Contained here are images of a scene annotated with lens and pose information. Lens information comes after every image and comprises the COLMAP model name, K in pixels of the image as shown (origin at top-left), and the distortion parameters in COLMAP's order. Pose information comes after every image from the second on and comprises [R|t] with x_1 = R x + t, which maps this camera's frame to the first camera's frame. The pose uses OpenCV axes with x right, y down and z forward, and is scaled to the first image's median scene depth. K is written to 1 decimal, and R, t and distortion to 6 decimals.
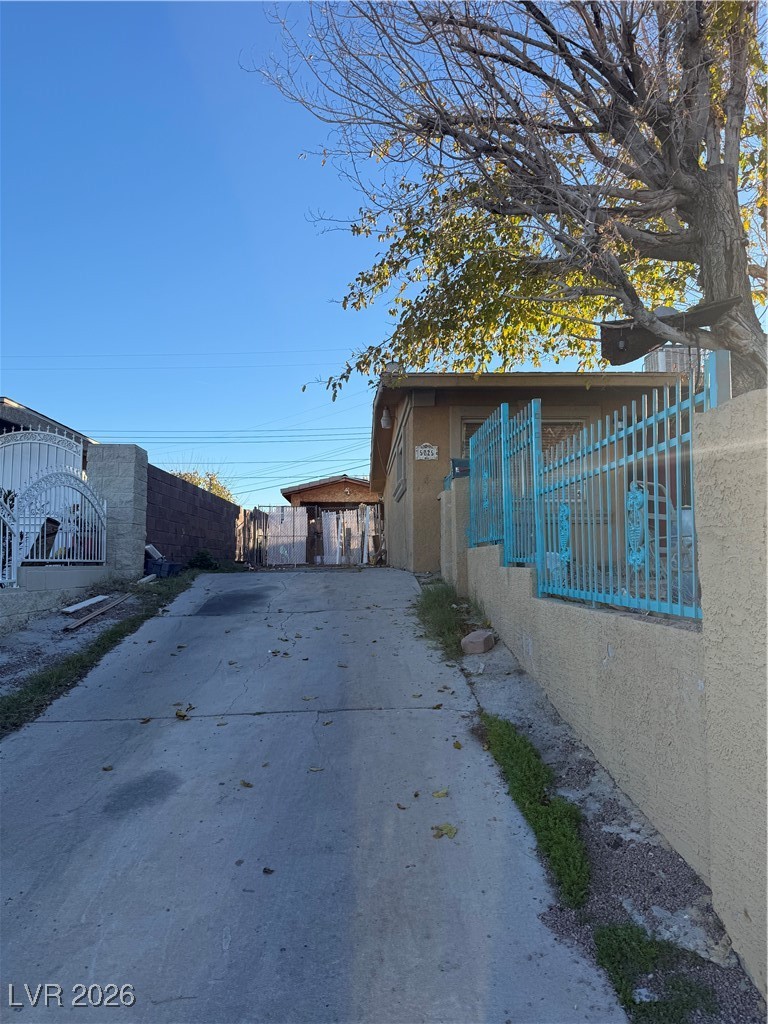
lens RADIAL K [[783.0, 0, 384.0], [0, 783.0, 512.0], [0, 0, 1]] dist [0.009795, -0.008913]
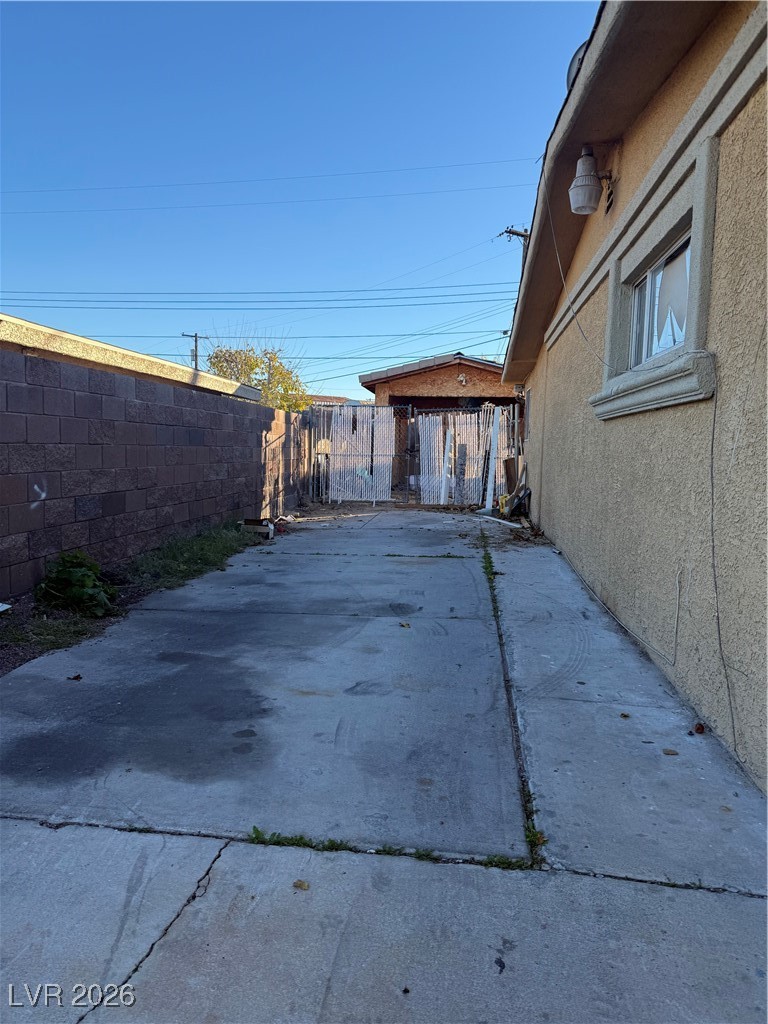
lens RADIAL K [[783.0, 0, 384.0], [0, 783.0, 512.0], [0, 0, 1]] dist [0.009795, -0.008913]
pose [[0.989693, 0.033503, -0.139231, -0.019886], [-0.012142, 0.988379, 0.151523, -0.018215], [0.142690, -0.148271, 0.978599, 0.400049]]
